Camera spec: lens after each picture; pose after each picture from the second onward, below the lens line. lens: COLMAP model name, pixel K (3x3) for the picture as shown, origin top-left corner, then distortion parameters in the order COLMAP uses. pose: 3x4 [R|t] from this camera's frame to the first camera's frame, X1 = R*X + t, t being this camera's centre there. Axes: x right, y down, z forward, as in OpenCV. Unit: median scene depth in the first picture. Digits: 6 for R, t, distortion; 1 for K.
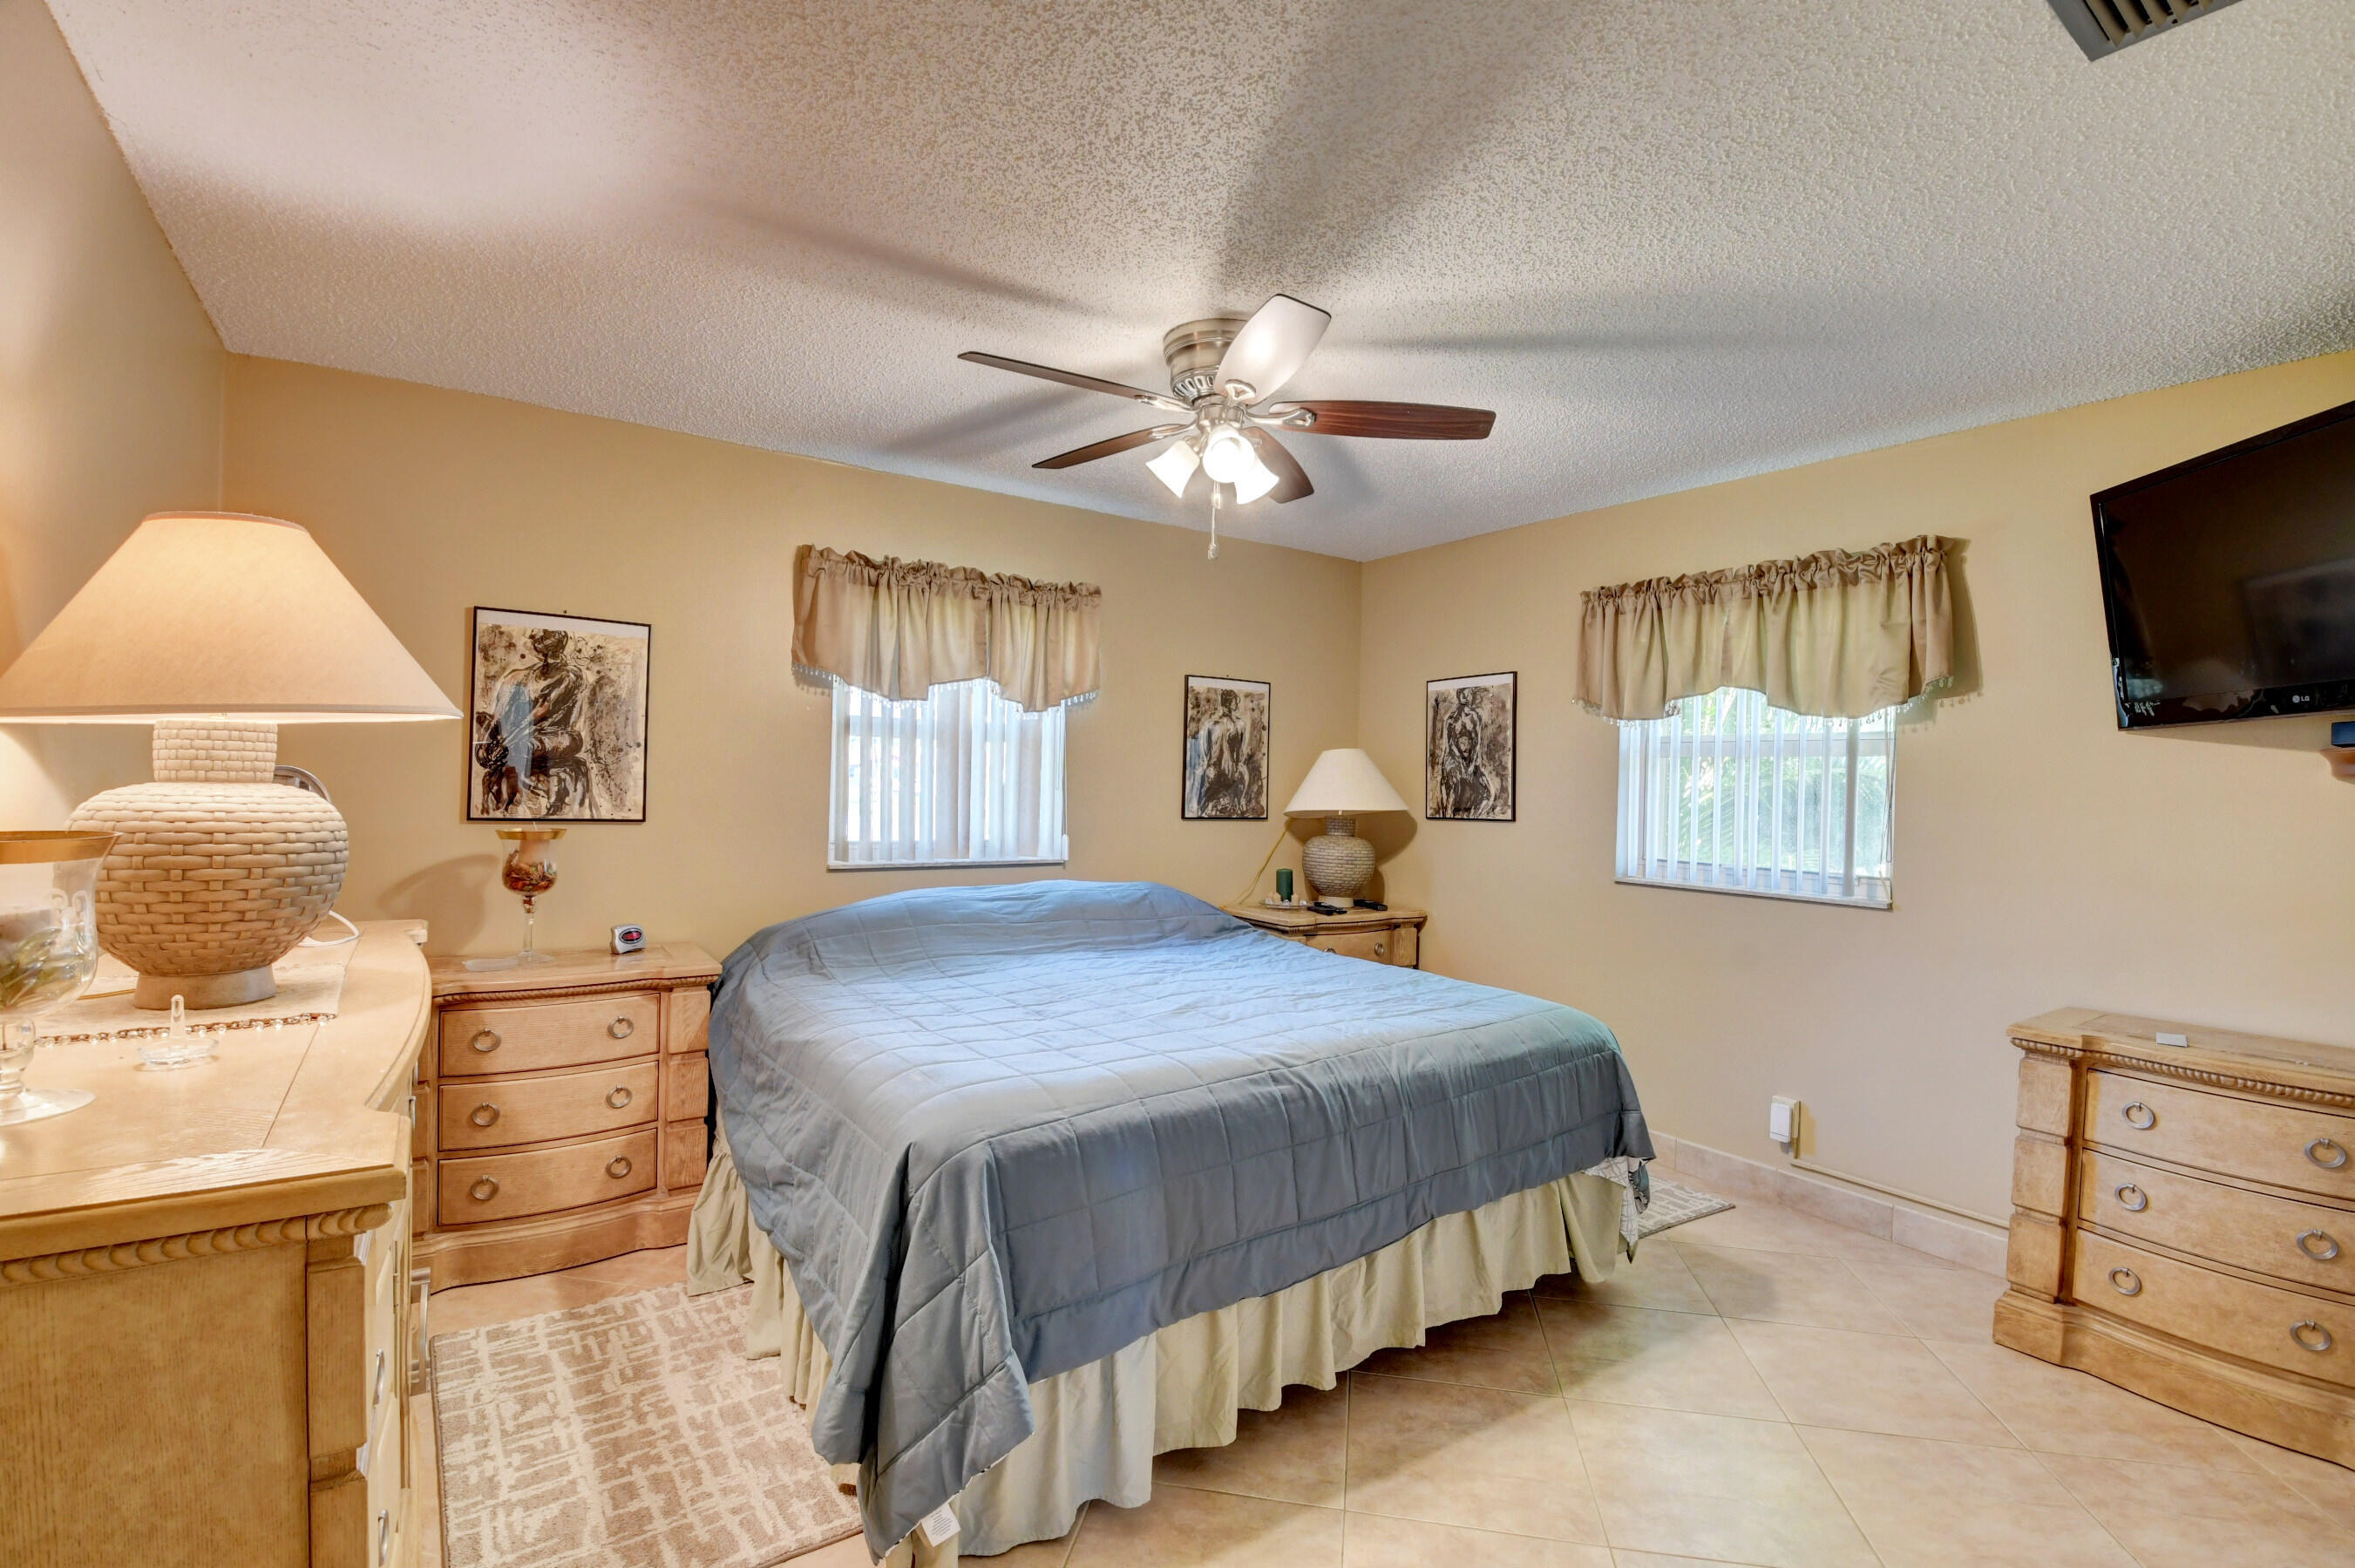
lens RADIAL K [[1059.5, 0, 1177.5], [0, 1059.5, 784.0], [0, 0, 1]] dist [0.016495, -0.000050]
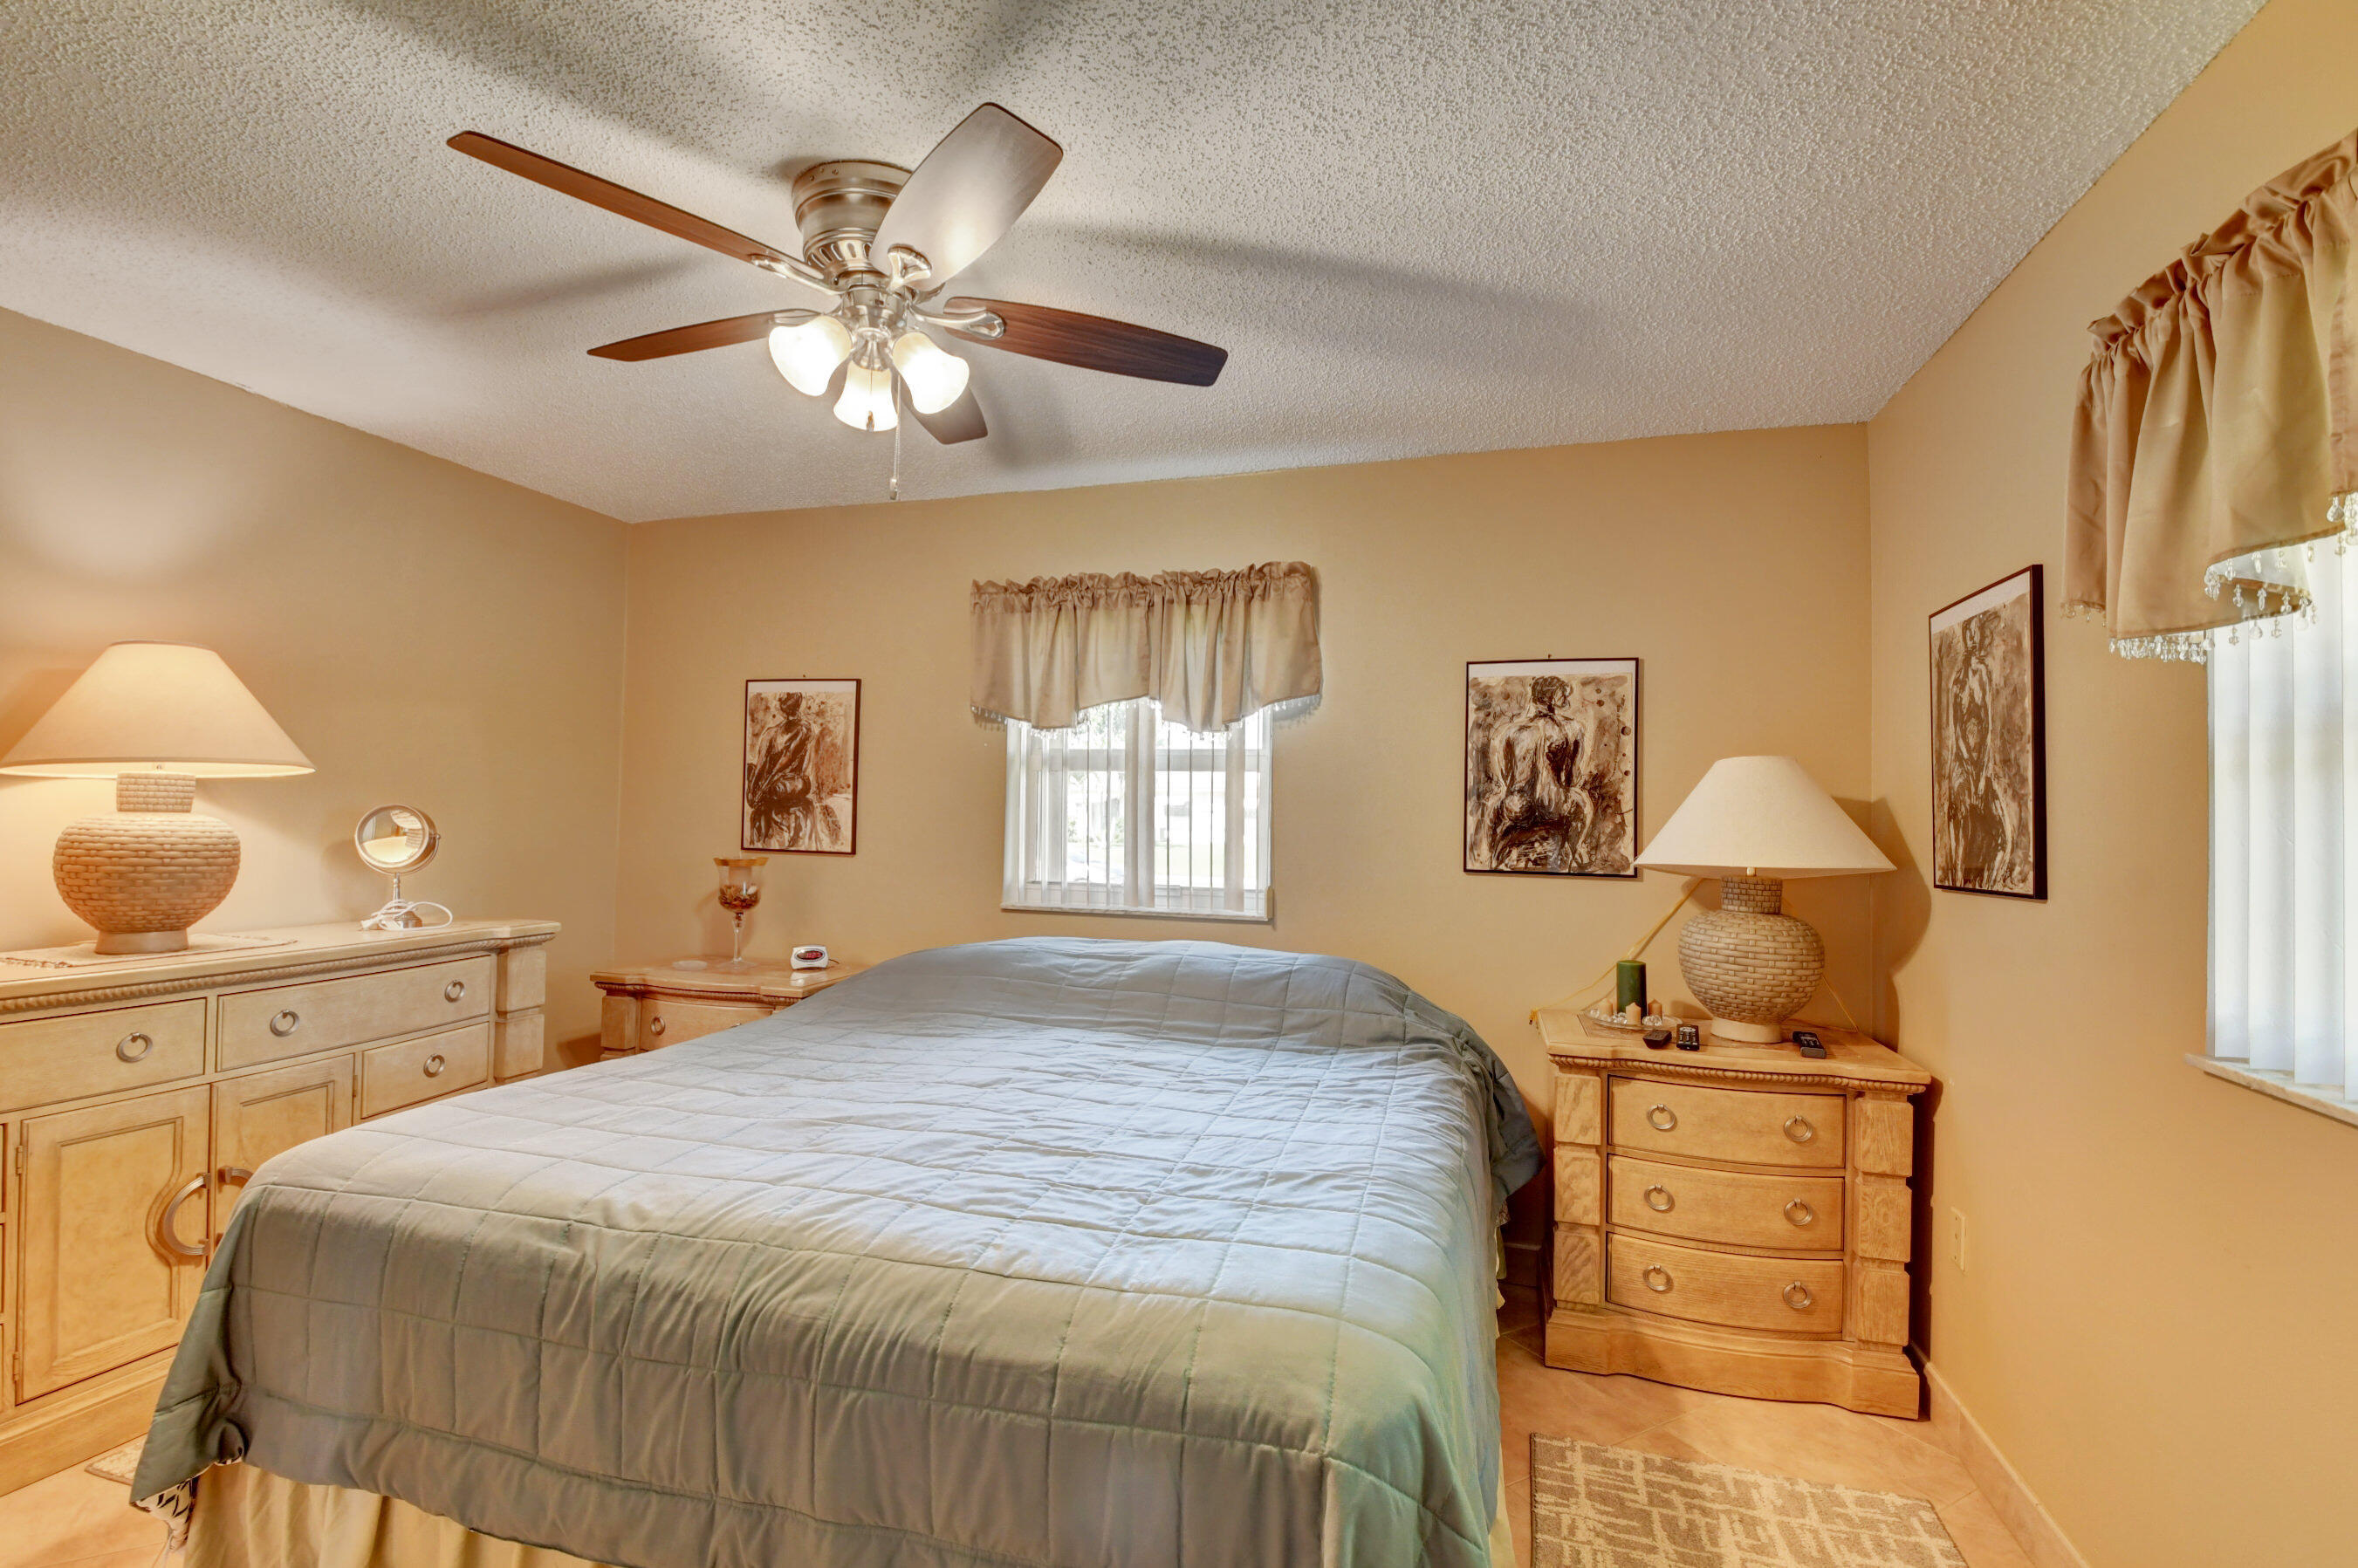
lens RADIAL K [[1057.3, 0, 1179.0], [0, 1057.3, 784.0], [0, 0, 1]] dist [-0.000890, -0.000467]
pose [[0.612388, -0.033942, -0.789828, 0.492271], [-0.003687, 0.998944, -0.045787, 0.009241], [0.790549, 0.030952, 0.611616, 0.492507]]
